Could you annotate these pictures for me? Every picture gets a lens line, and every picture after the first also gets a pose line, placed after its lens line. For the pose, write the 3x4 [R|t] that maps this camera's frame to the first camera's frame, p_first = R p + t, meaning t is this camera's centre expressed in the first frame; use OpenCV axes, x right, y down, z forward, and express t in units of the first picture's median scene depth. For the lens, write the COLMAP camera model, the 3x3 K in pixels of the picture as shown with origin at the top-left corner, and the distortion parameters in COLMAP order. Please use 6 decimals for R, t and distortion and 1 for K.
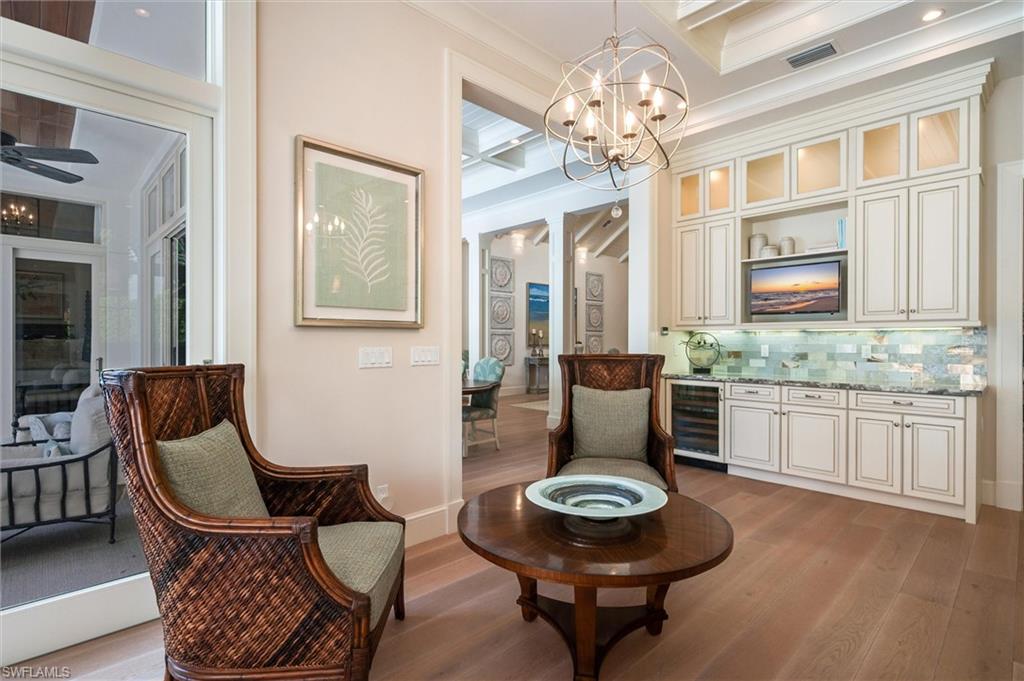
lens RADIAL K [[497.6, 0, 512.0], [0, 497.6, 340.5], [0, 0, 1]] dist [-0.002430, -0.000238]
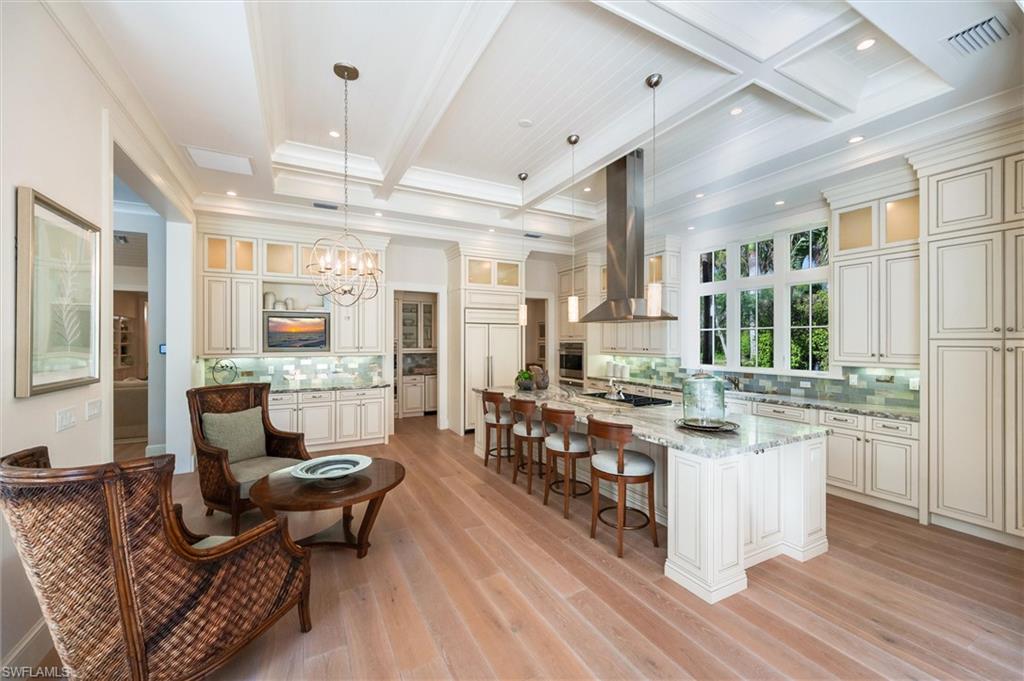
lens RADIAL K [[400.3, 0, 512.0], [0, 400.3, 342.9], [0, 0, 1]] dist [-0.000027, -0.000019]
pose [[0.277492, -0.005418, 0.960713, -0.523478], [-0.000463, 0.999983, 0.005773, -0.079277], [-0.960728, -0.002047, 0.277485, -0.033414]]
